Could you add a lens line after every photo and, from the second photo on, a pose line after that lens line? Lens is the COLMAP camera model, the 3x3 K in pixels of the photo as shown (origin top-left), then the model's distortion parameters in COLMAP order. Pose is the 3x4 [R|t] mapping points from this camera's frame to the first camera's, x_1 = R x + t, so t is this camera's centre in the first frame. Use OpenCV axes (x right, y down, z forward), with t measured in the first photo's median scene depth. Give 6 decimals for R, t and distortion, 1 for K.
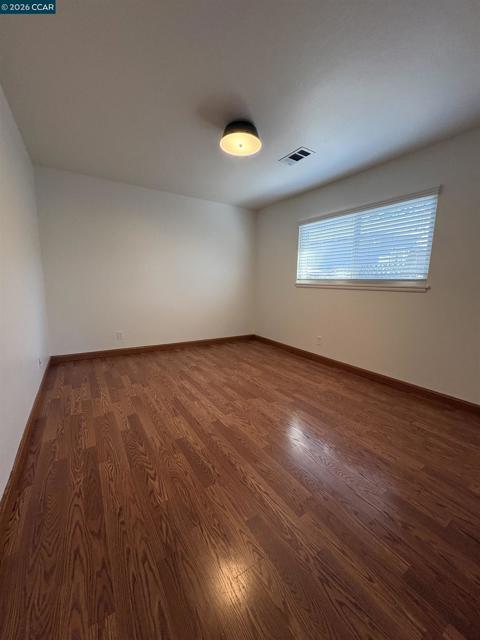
lens RADIAL K [[253.3, 0, 240.7], [0, 253.3, 320.0], [0, 0, 1]] dist [0.000463, -0.000827]
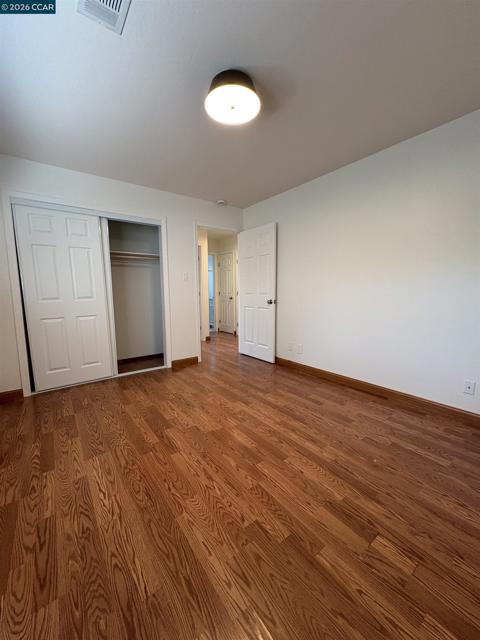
lens RADIAL K [[253.3, 0, 239.9], [0, 253.3, 321.0], [0, 0, 1]] dist [0.000463, -0.000827]
pose [[-0.997251, -0.003144, -0.074036, 0.028280], [-0.022698, 0.964037, 0.264797, -0.253775], [0.070541, 0.265749, -0.961458, 1.725173]]
